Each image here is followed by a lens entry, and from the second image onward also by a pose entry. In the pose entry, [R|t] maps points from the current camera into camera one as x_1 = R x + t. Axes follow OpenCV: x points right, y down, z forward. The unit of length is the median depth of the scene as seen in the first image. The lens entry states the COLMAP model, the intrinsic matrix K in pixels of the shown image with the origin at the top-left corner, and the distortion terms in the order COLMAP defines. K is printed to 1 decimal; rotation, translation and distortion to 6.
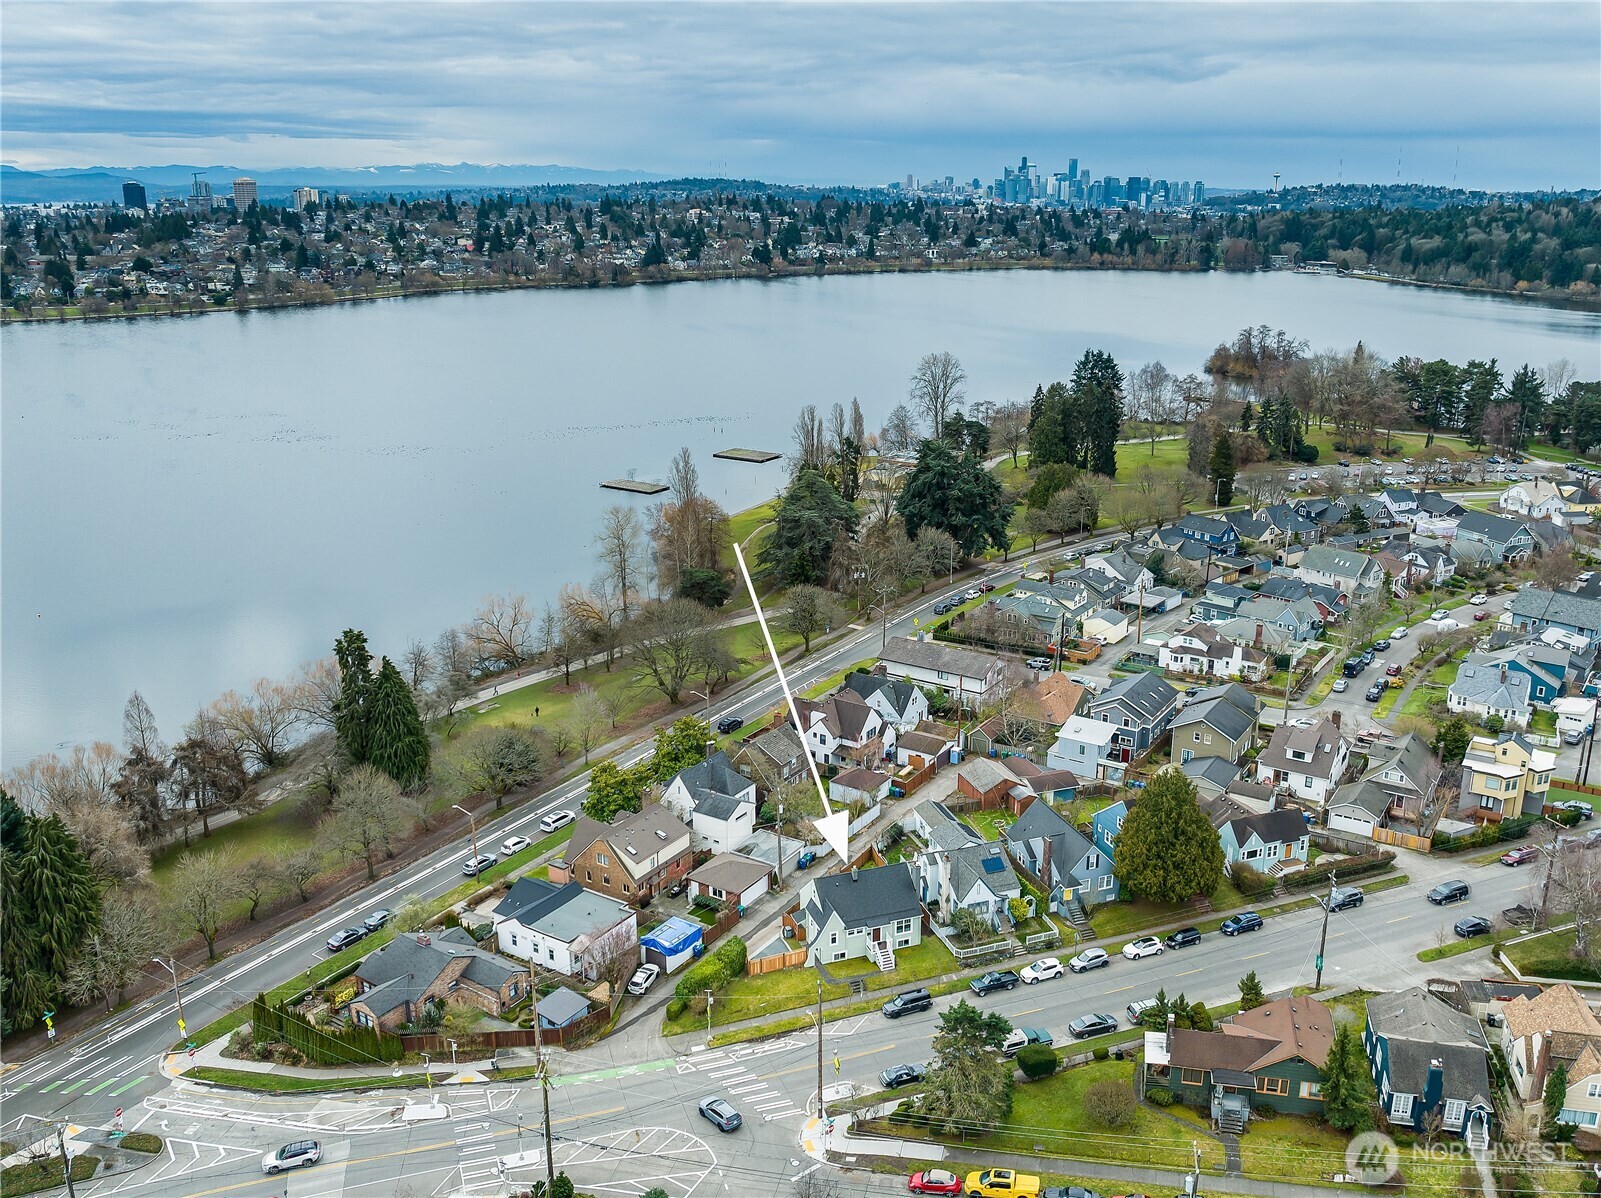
lens RADIAL K [[1395.0, 0, 800.5], [0, 1395.0, 599.0], [0, 0, 1]] dist [-0.048033, -0.006656]
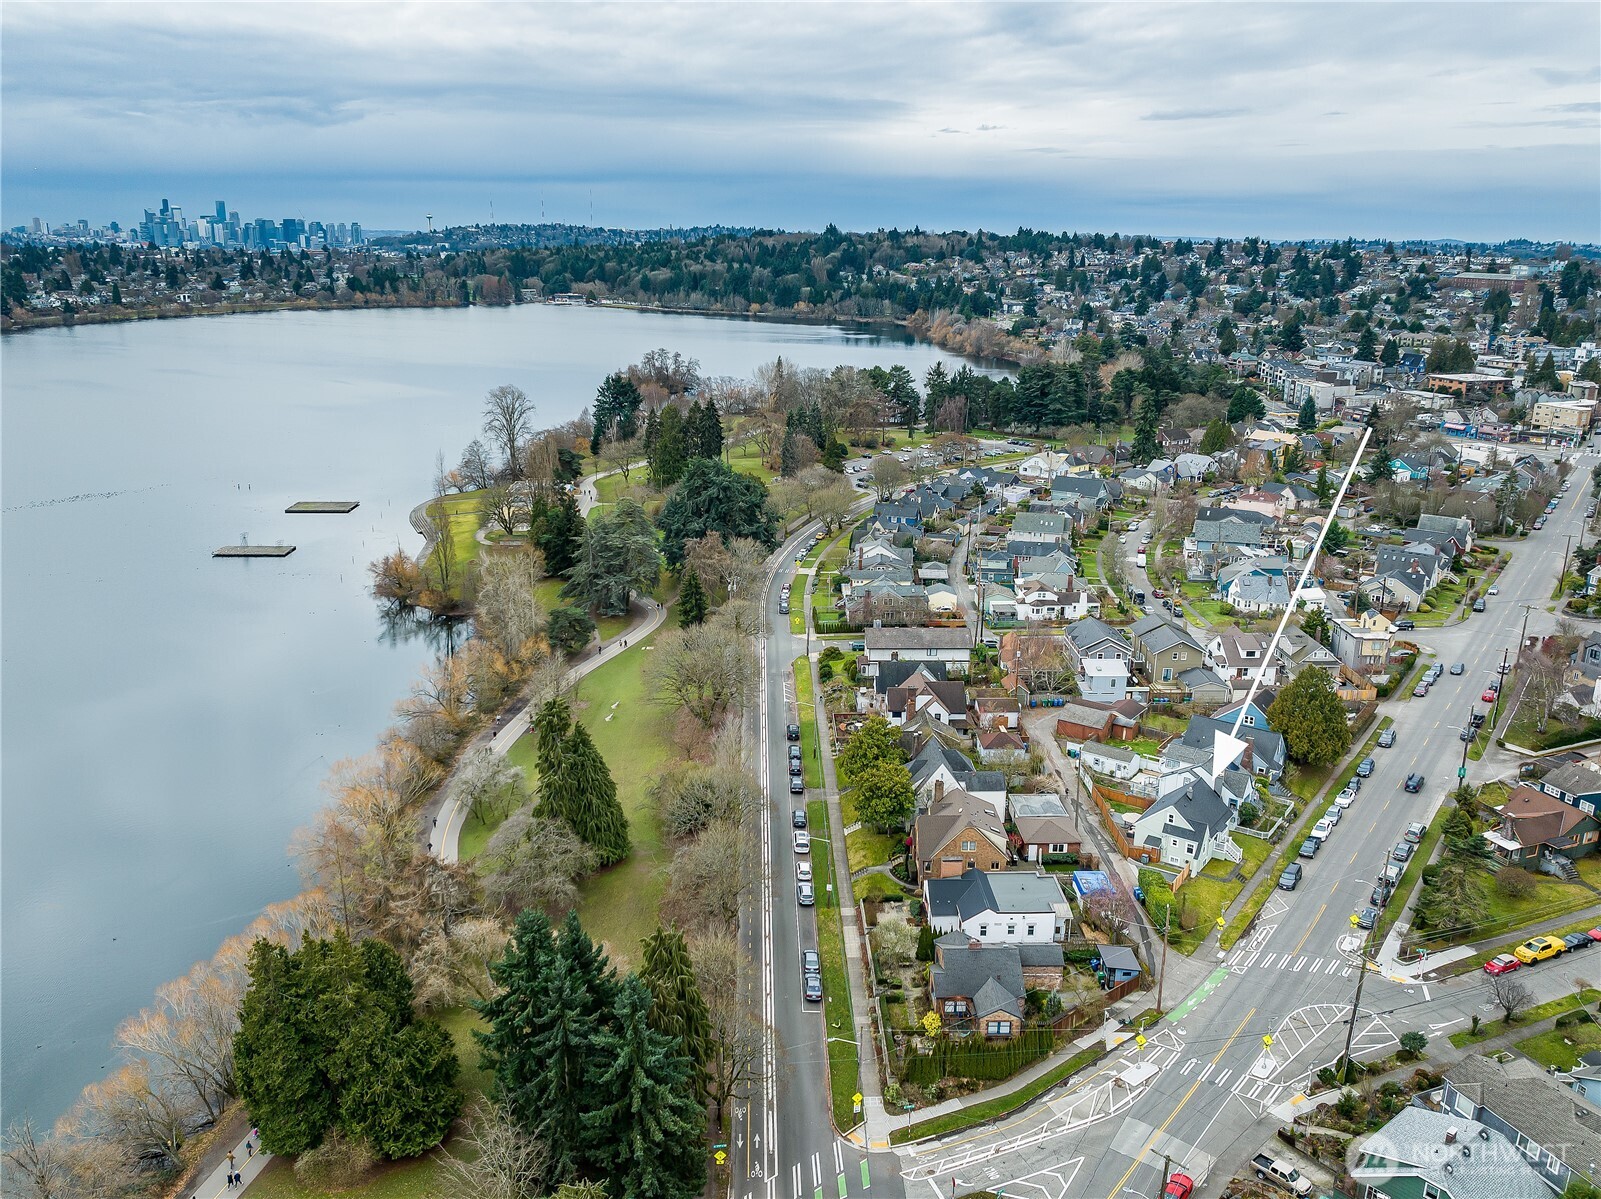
lens RADIAL K [[1352.3, 0, 800.5], [0, 1352.3, 599.5], [0, 0, 1]] dist [-0.049258, -0.003417]
pose [[0.817982, -0.144933, 0.556686, -0.100541], [0.155972, 0.987368, 0.027879, -0.005770], [-0.553694, 0.064024, 0.830255, 0.026496]]
